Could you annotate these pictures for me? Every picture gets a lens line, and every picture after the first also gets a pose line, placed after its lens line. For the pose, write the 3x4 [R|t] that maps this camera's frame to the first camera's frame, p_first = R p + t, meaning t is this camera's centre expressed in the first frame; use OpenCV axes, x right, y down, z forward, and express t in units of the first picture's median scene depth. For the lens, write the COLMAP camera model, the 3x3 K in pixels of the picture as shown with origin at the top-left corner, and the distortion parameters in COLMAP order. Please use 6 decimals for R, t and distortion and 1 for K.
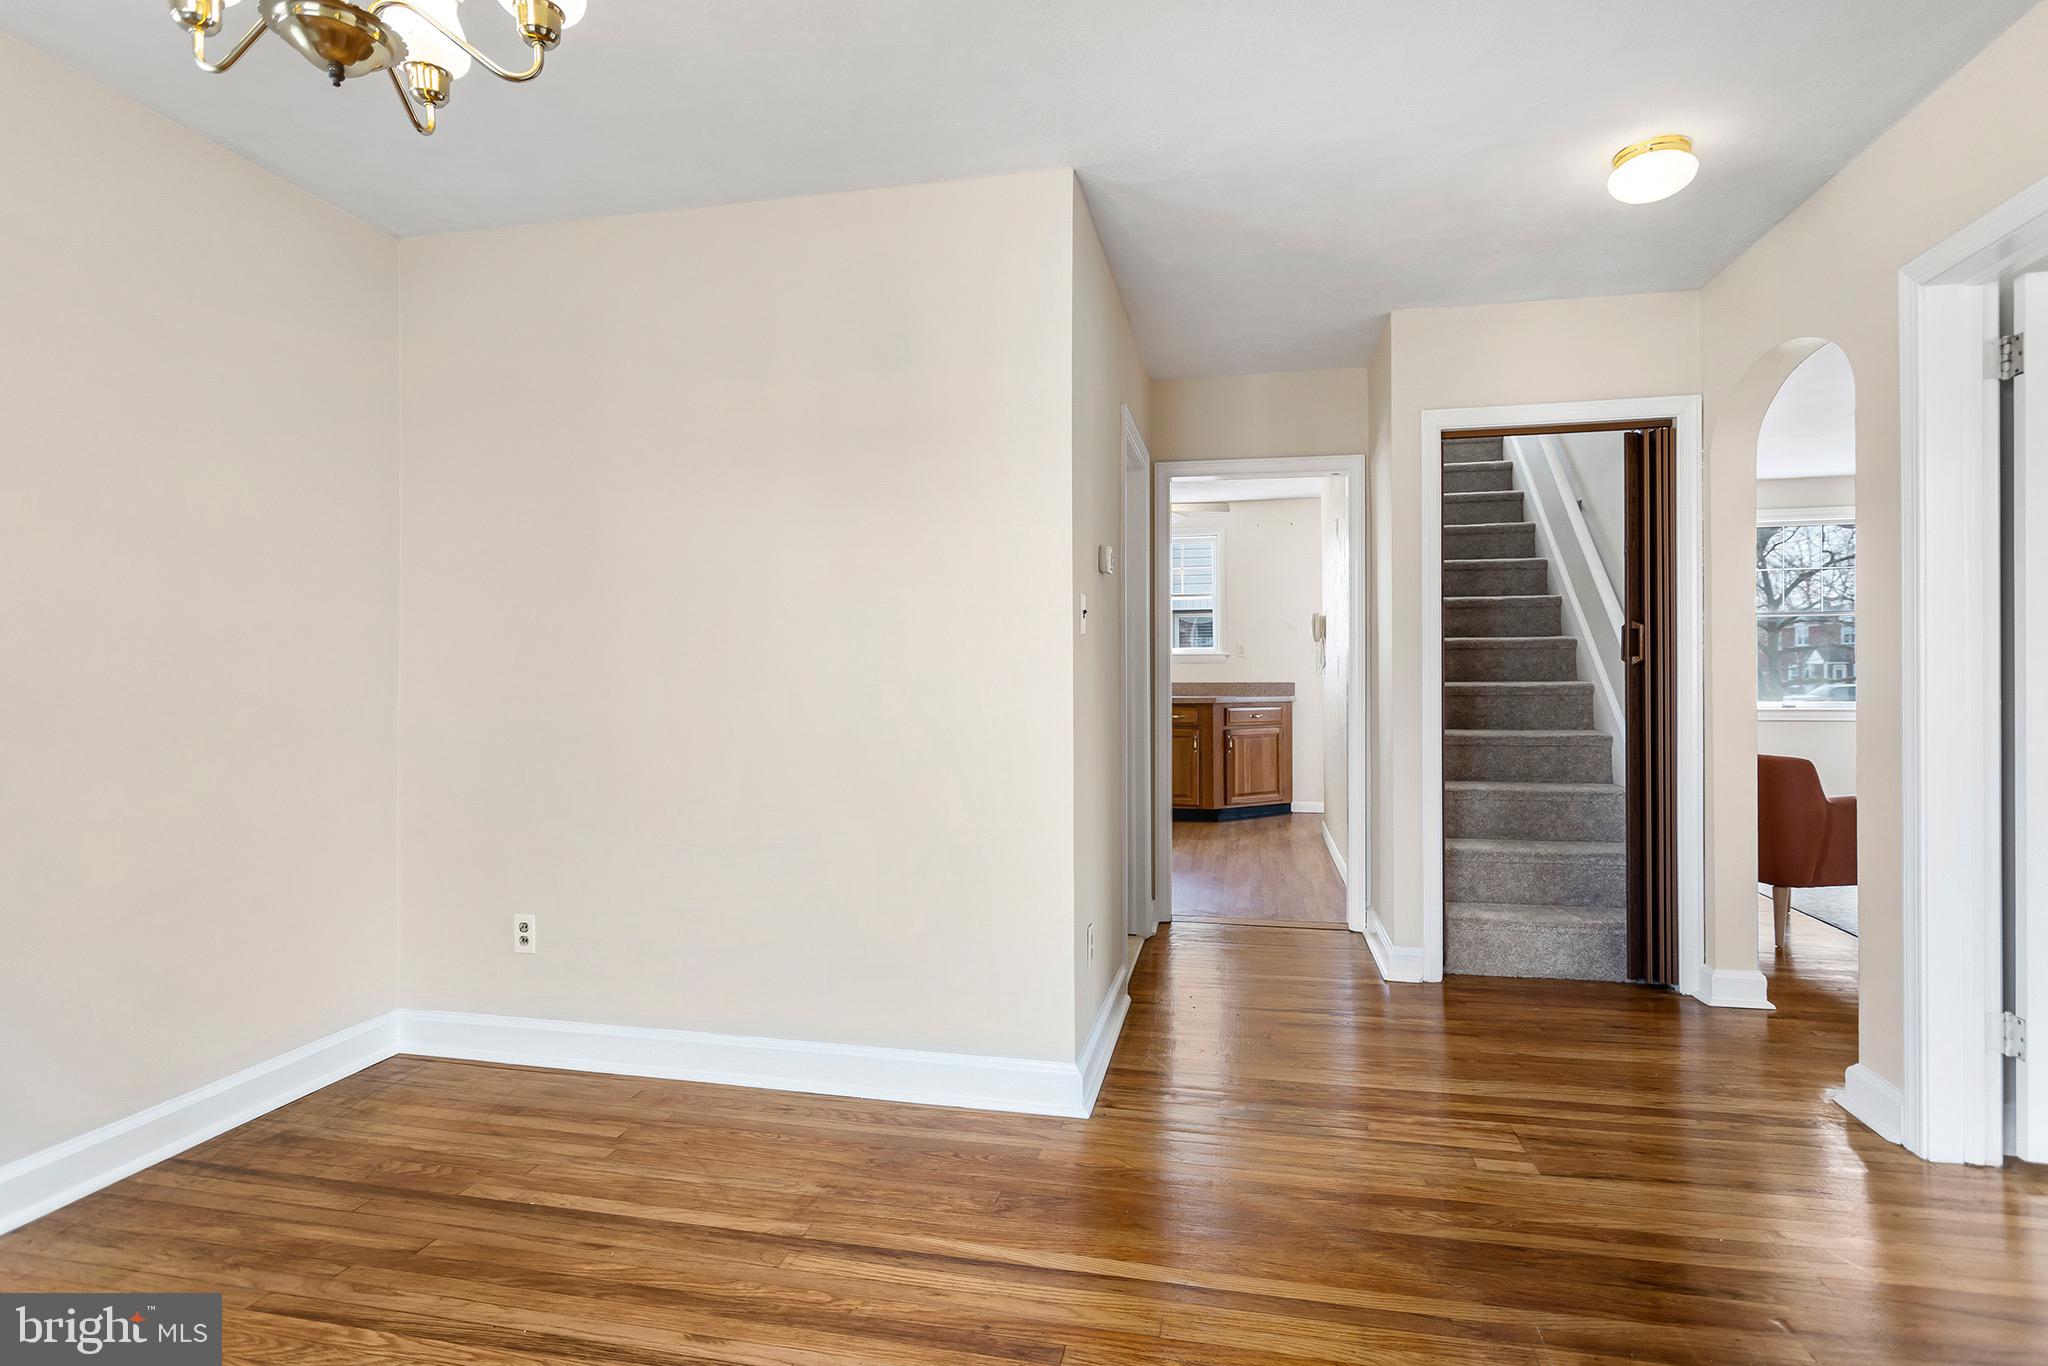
lens RADIAL K [[997.6, 0, 1031.3], [0, 997.6, 670.1], [0, 0, 1]] dist [0.000816, 0.000359]
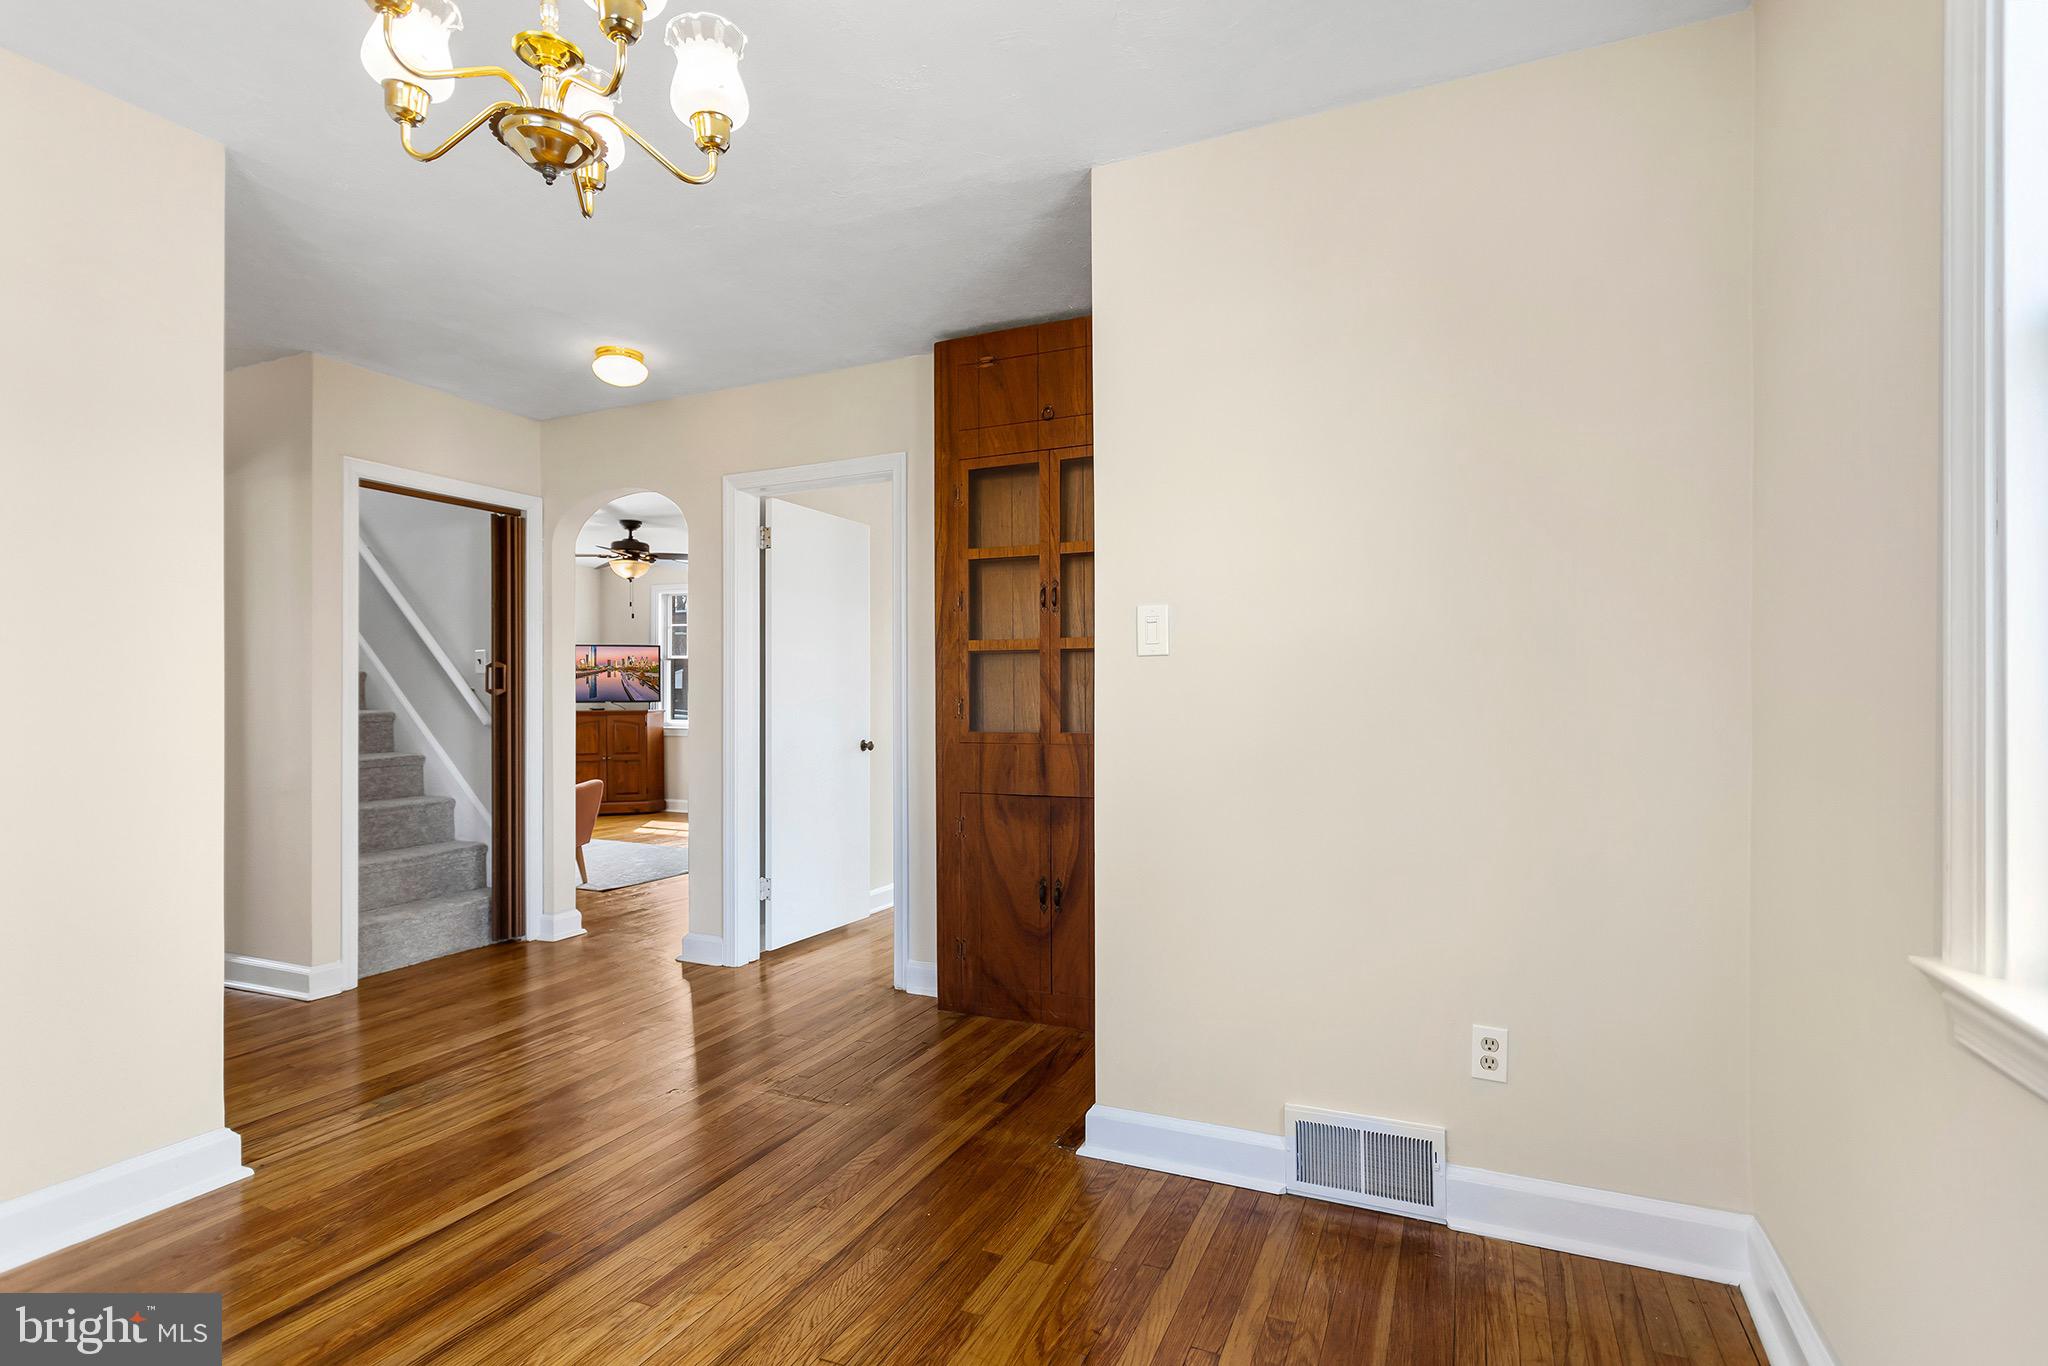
lens RADIAL K [[1005.6, 0, 1026.4], [0, 1005.6, 694.6], [0, 0, 1]] dist [-0.000928, 0.000113]
pose [[0.208212, 0.005946, 0.978066, -0.533365], [-0.000625, 0.999982, -0.005946, 0.000832], [-0.978084, 0.000627, 0.208212, 0.064730]]
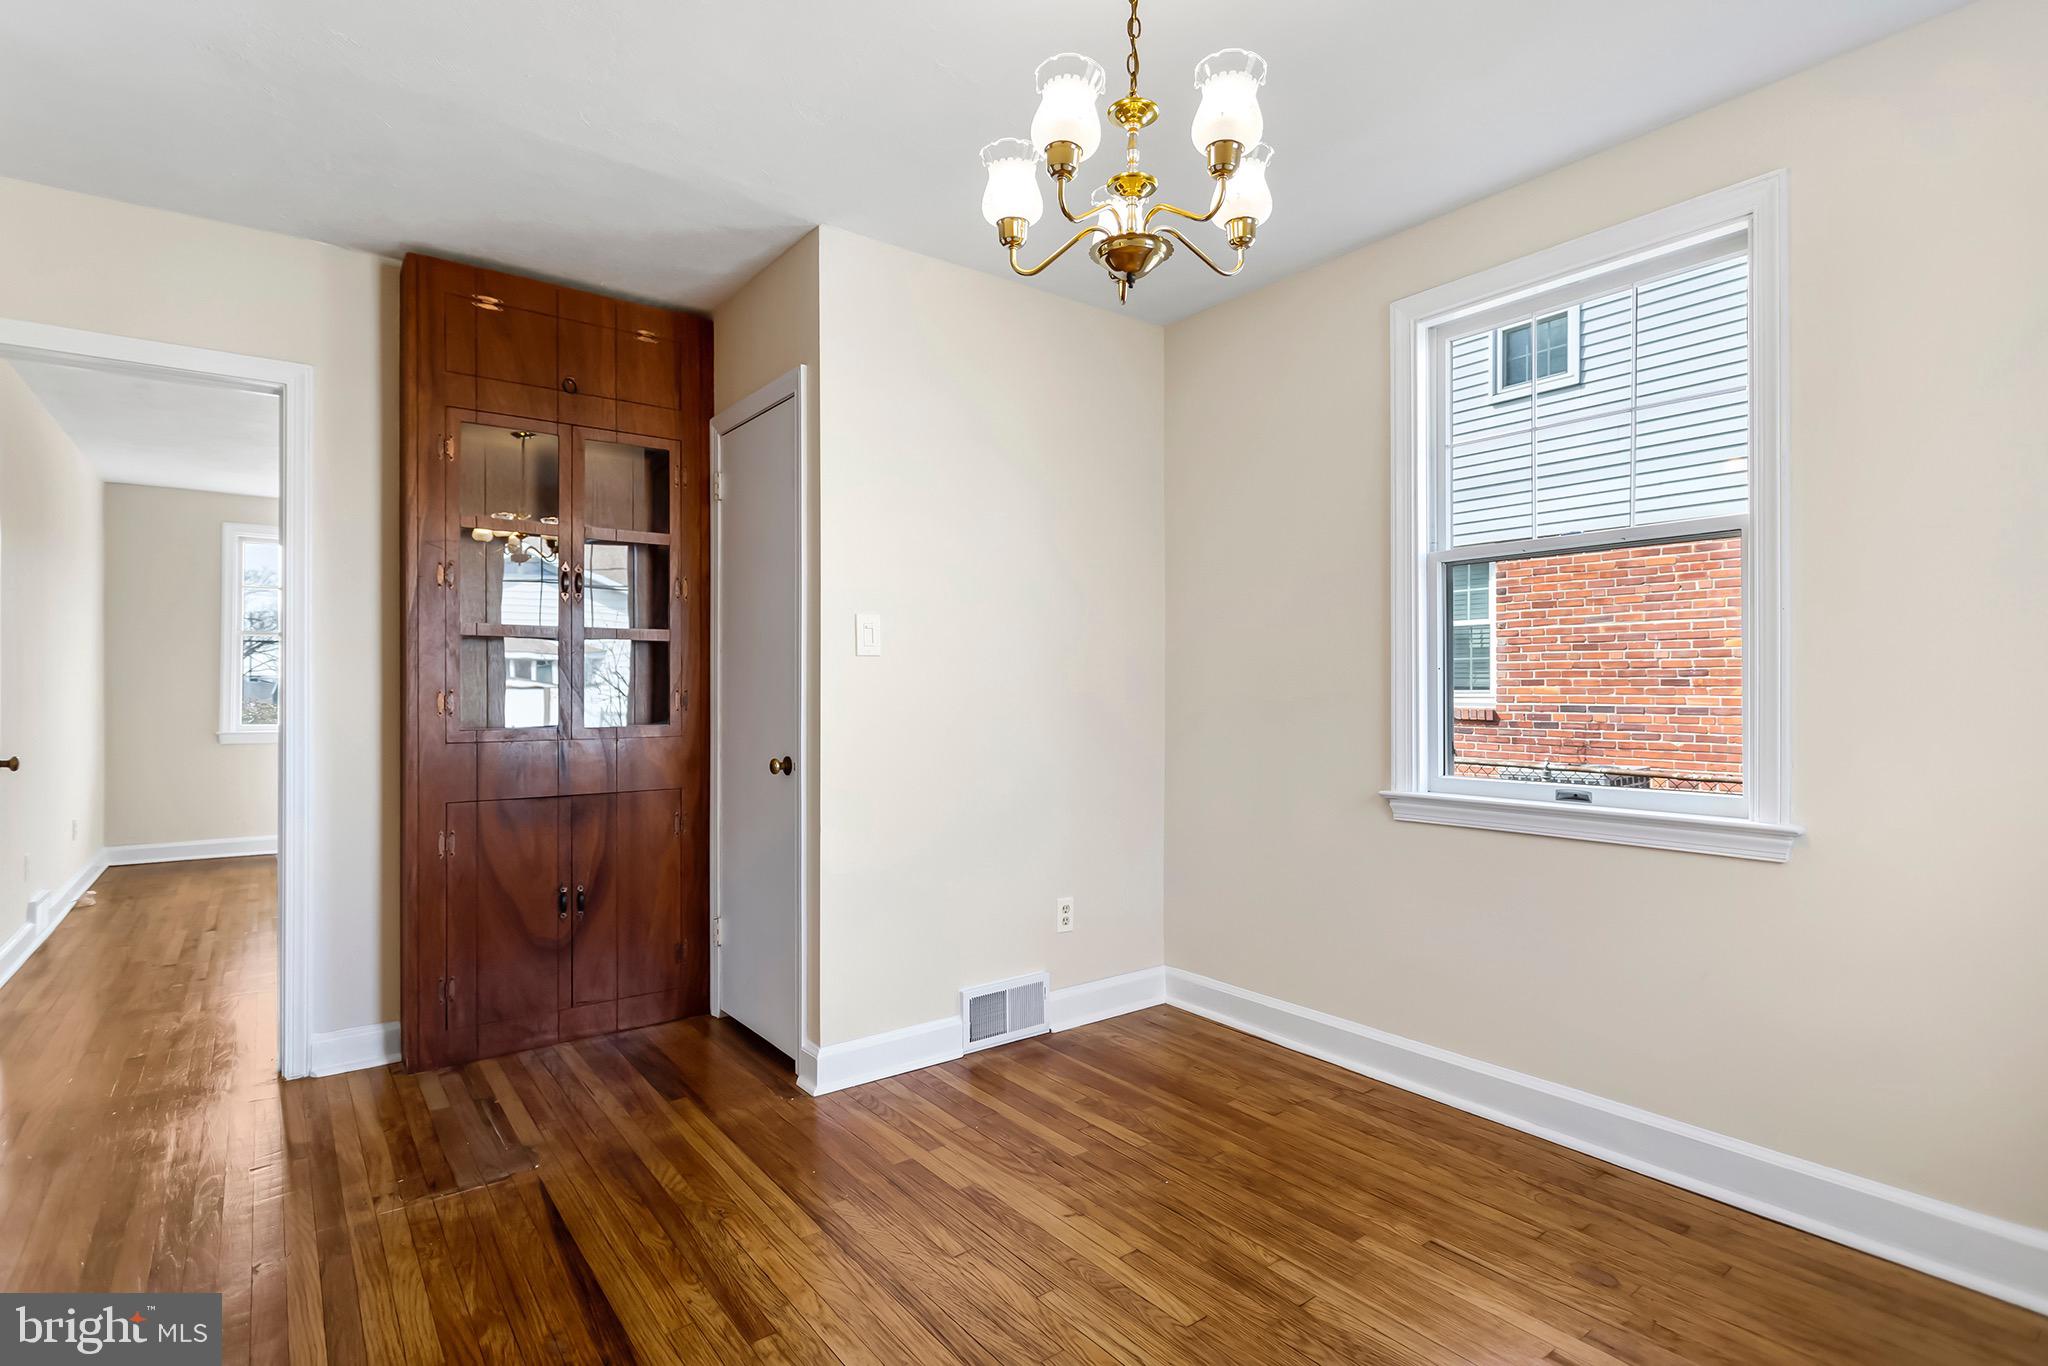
lens RADIAL K [[994.4, 0, 1027.6], [0, 994.4, 687.6], [0, 0, 1]] dist [0.001702, 0.000329]
pose [[-0.762631, 0.005188, 0.646813, -0.470269], [0.000484, 0.999972, -0.007450, 0.001983], [-0.646834, -0.005368, -0.762612, 0.697061]]
